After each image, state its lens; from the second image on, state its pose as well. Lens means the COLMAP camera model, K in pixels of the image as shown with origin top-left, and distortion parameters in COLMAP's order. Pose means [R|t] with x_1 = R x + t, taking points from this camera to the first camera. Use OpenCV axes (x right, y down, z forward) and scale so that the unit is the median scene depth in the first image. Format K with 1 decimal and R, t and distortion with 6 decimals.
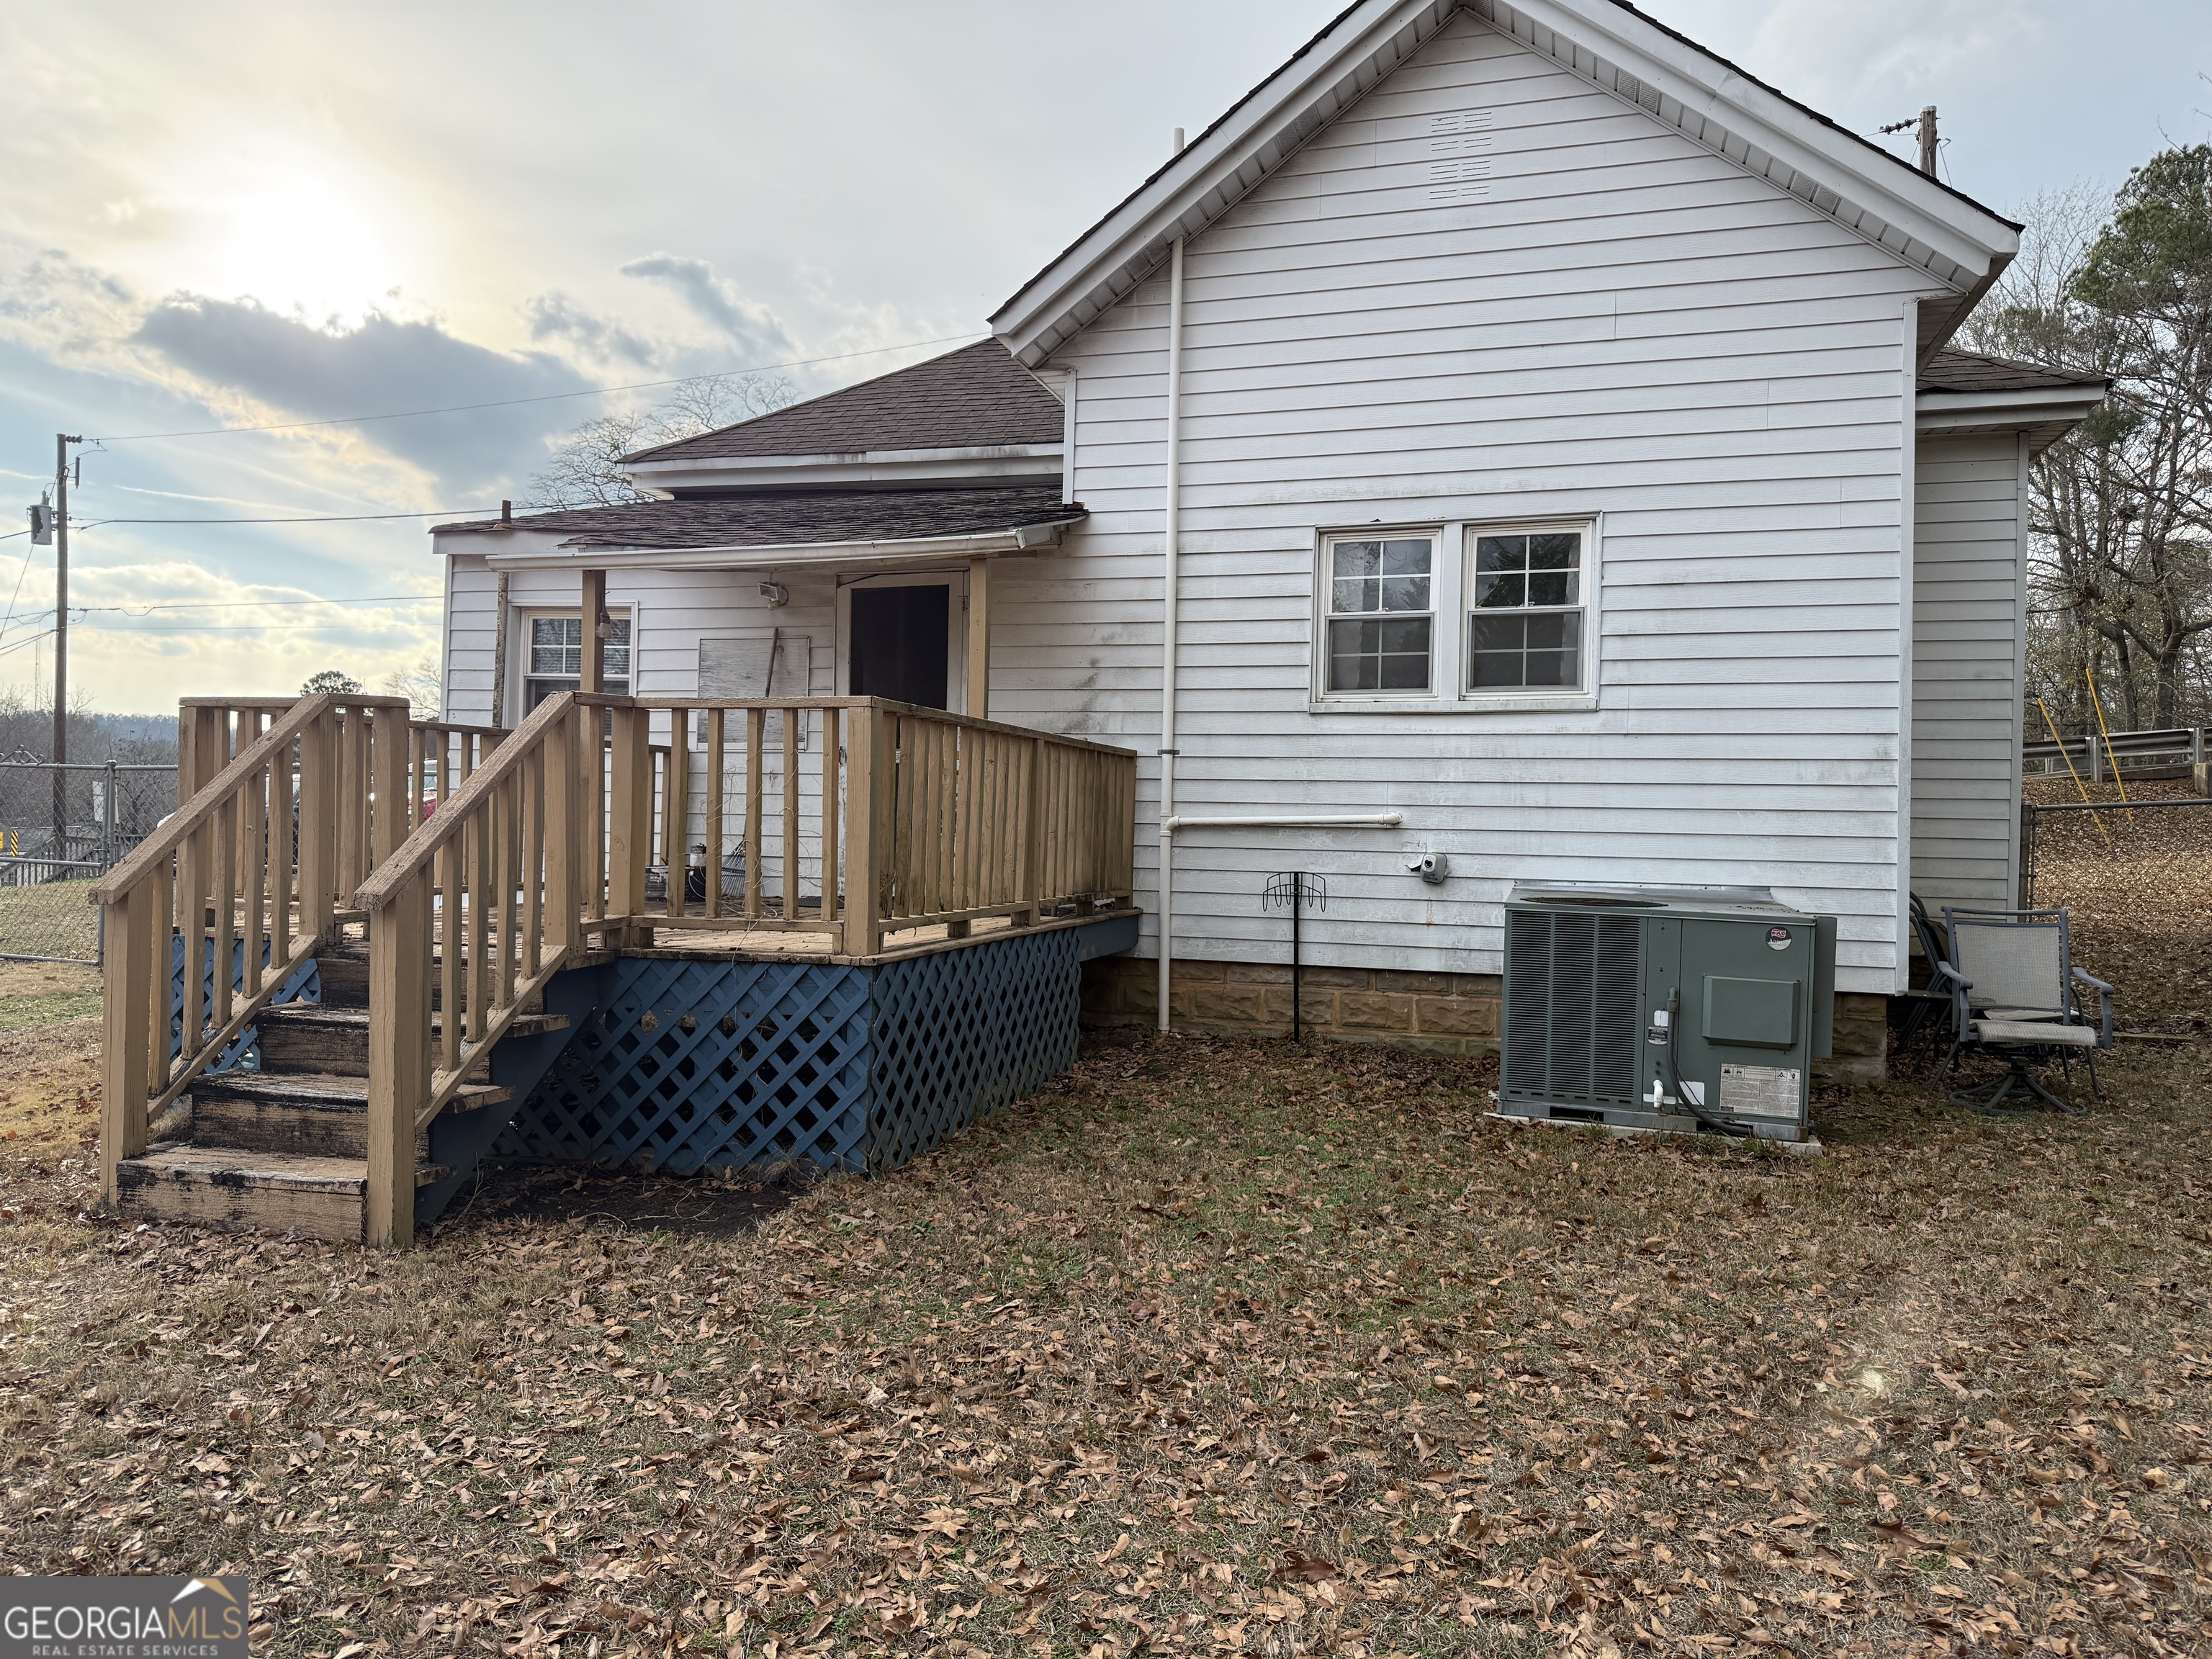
lens RADIAL K [[1548.9, 0, 1108.2], [0, 1548.9, 832.2], [0, 0, 1]] dist [0.125028, -0.189640]
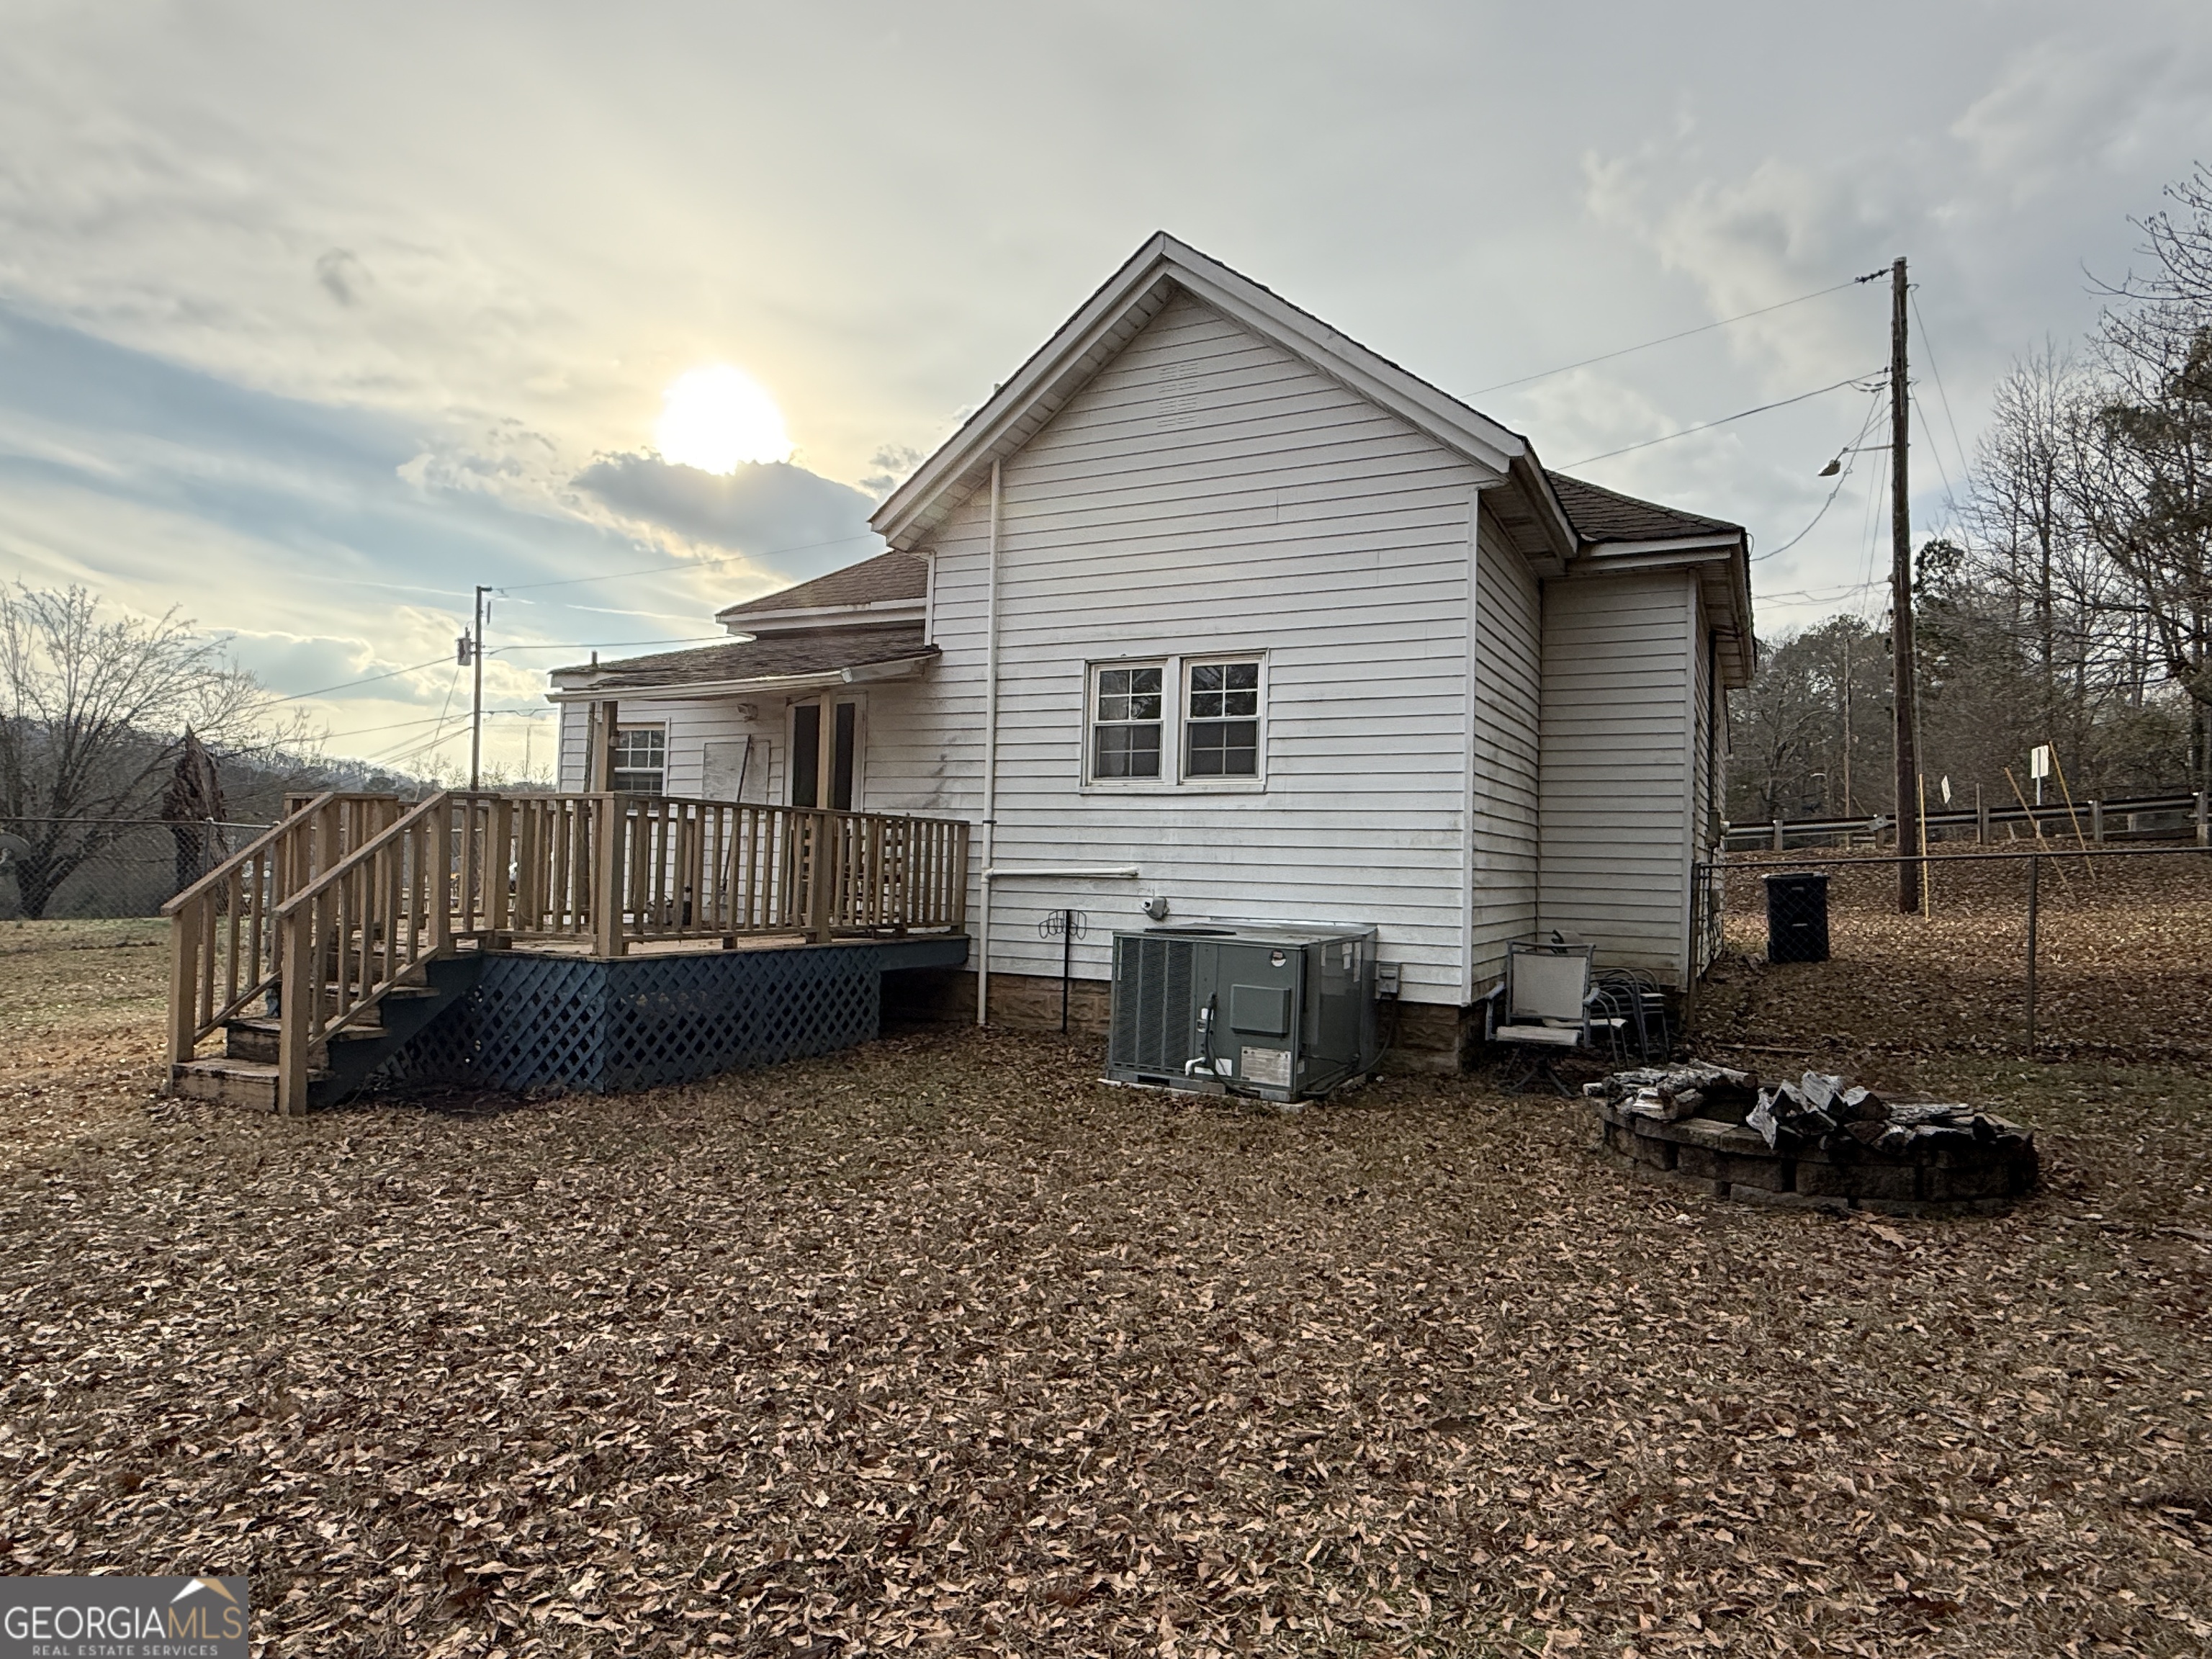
lens RADIAL K [[1326.9, 0, 1112.2], [0, 1326.9, 852.8], [0, 0, 1]] dist [-0.008894, 0.019760]
pose [[0.983476, 0.003777, -0.180999, 0.376426], [-0.007468, 0.999778, -0.019715, -0.002050], [0.180885, 0.020741, 0.983286, -0.149635]]
